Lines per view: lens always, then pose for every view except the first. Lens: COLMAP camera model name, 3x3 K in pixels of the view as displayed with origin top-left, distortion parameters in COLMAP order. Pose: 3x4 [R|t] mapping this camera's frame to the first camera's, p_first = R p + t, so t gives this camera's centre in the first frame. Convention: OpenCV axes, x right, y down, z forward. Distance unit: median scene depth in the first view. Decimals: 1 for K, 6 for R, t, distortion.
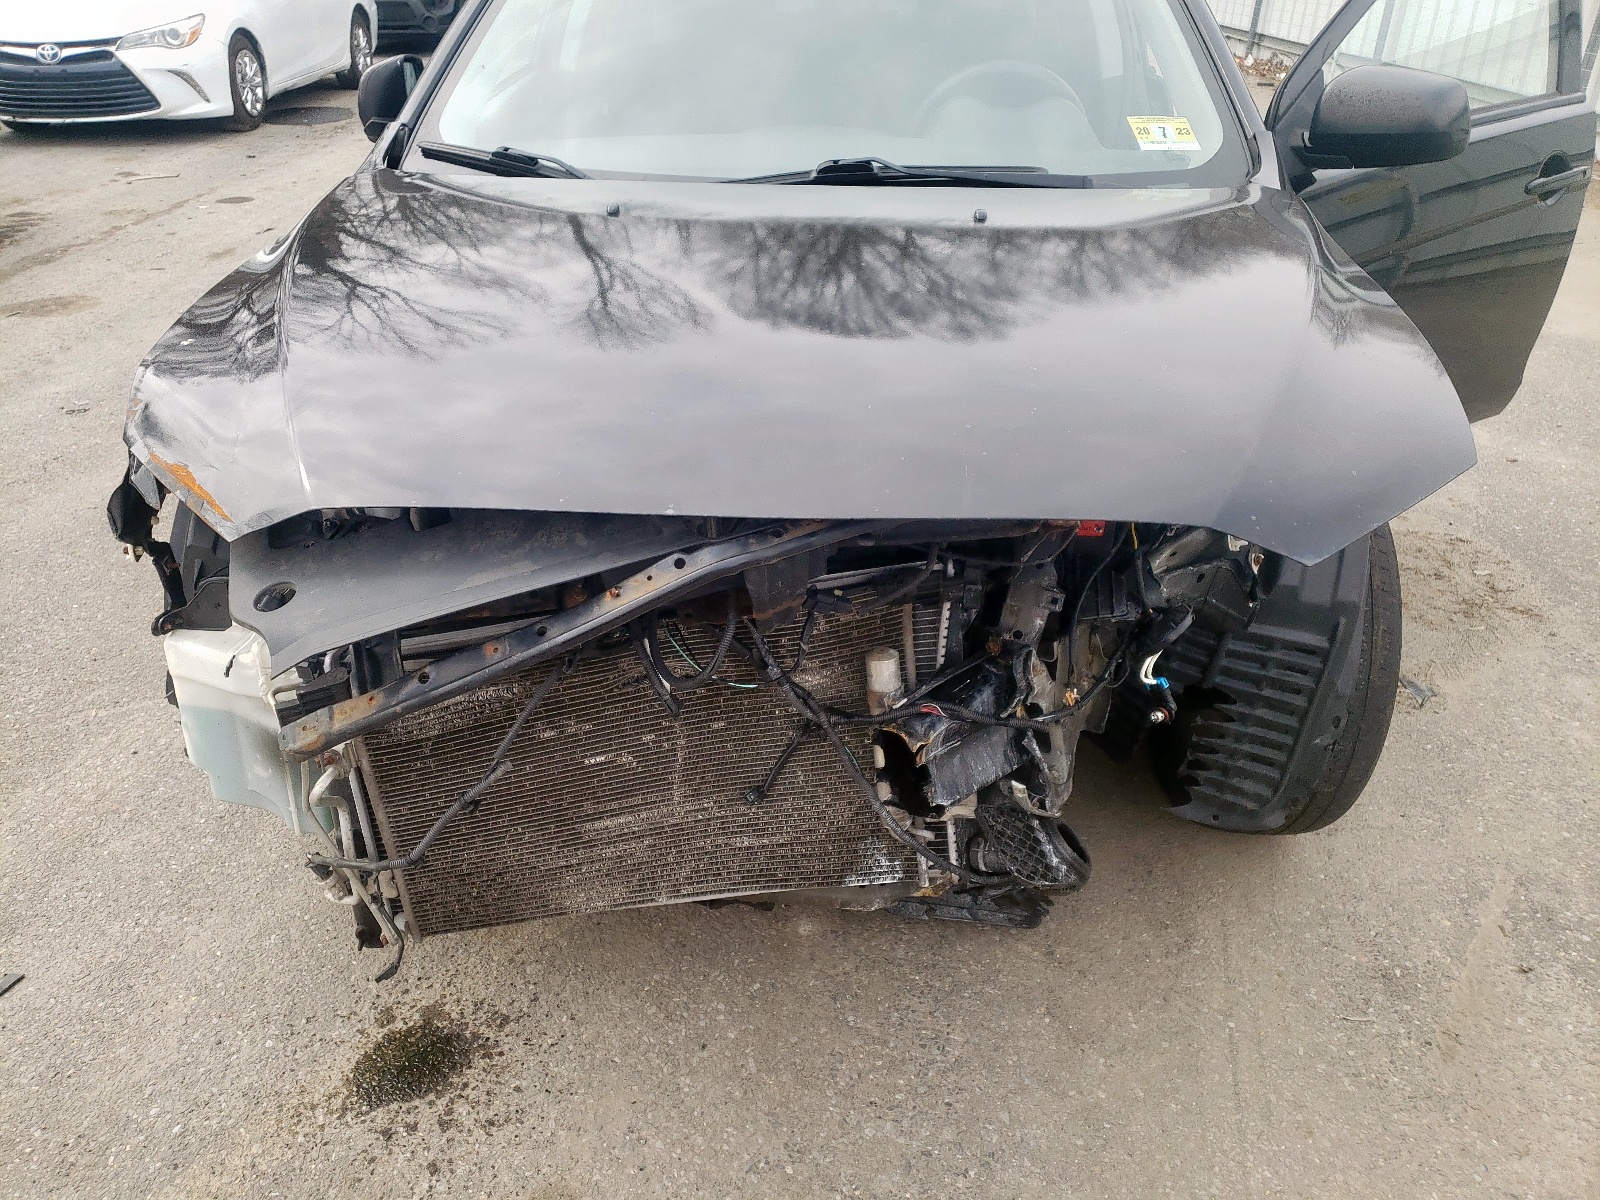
lens RADIAL K [[1201.9, 0, 800.0], [0, 1201.9, 600.0], [0, 0, 1]] dist [0.001284, -0.000237]
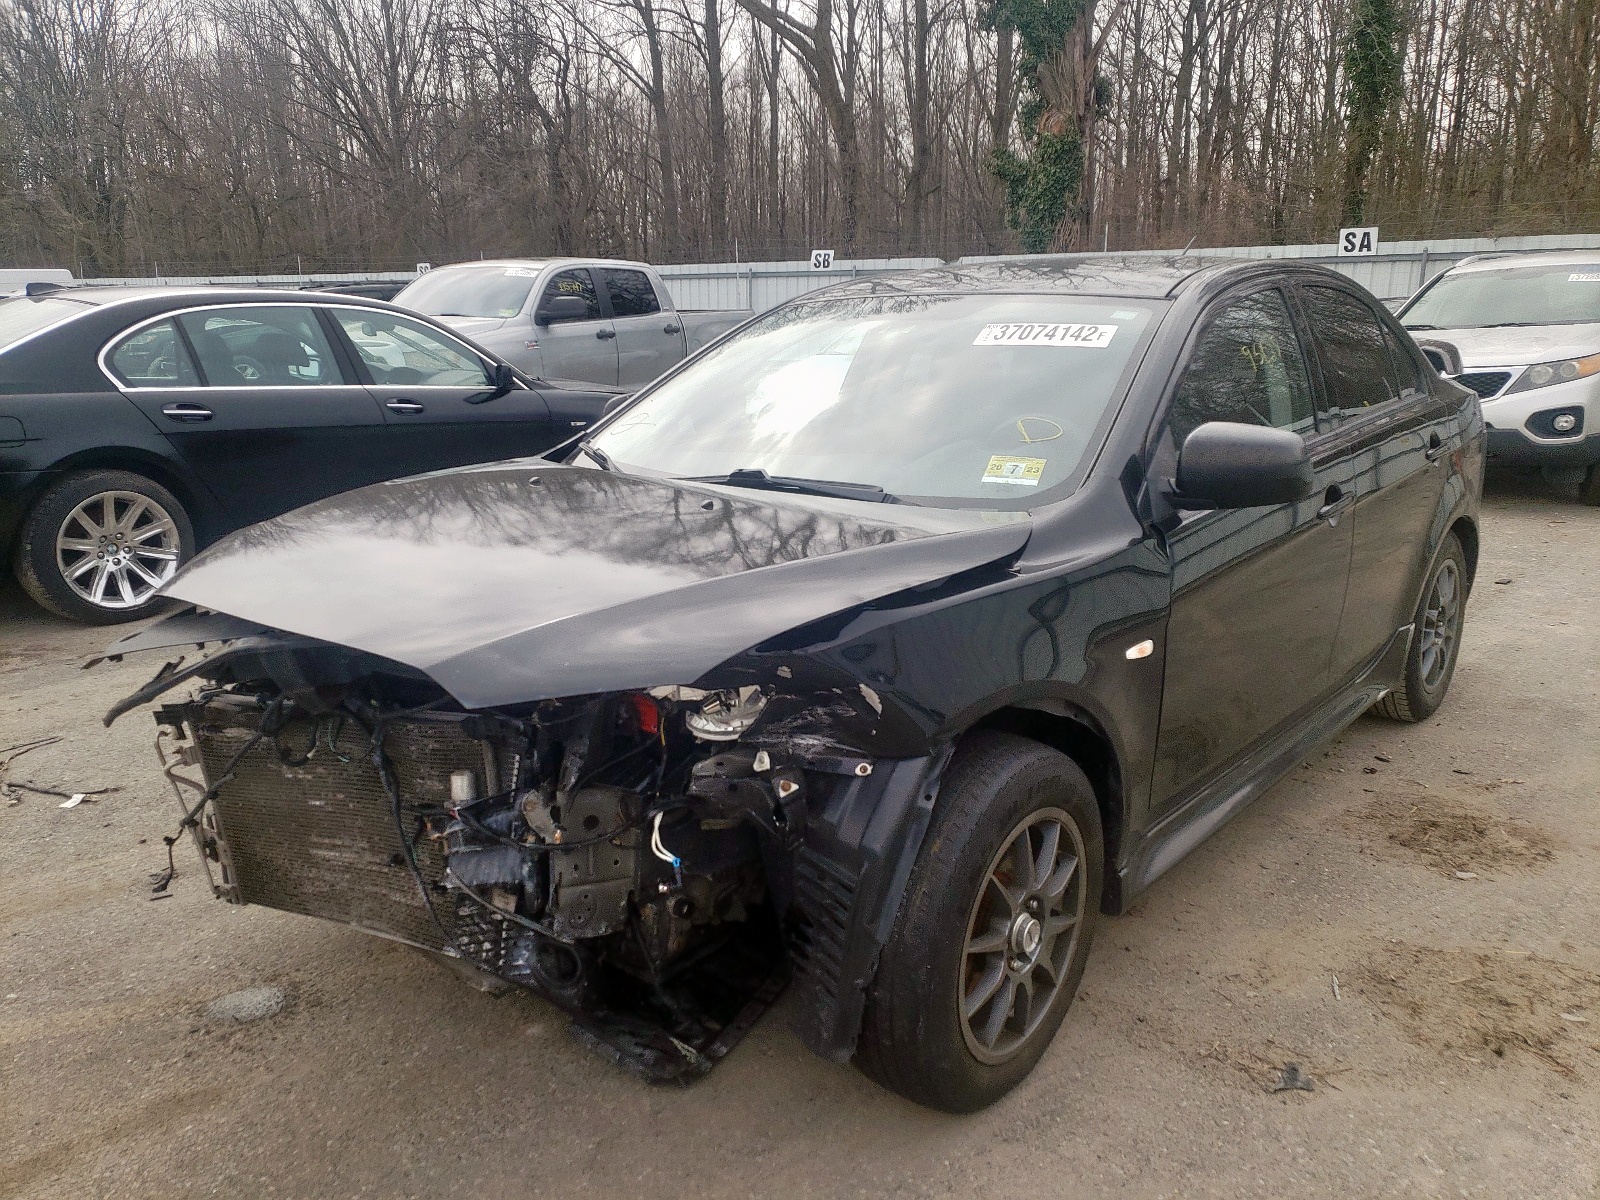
lens RADIAL K [[1201.9, 0, 800.0], [0, 1201.9, 600.0], [0, 0, 1]] dist [0.001284, -0.000237]
pose [[0.824616, 0.117979, -0.553253, 0.854722], [-0.264465, 0.944952, -0.192674, 0.014972], [0.500067, 0.305198, 0.810424, -0.015247]]
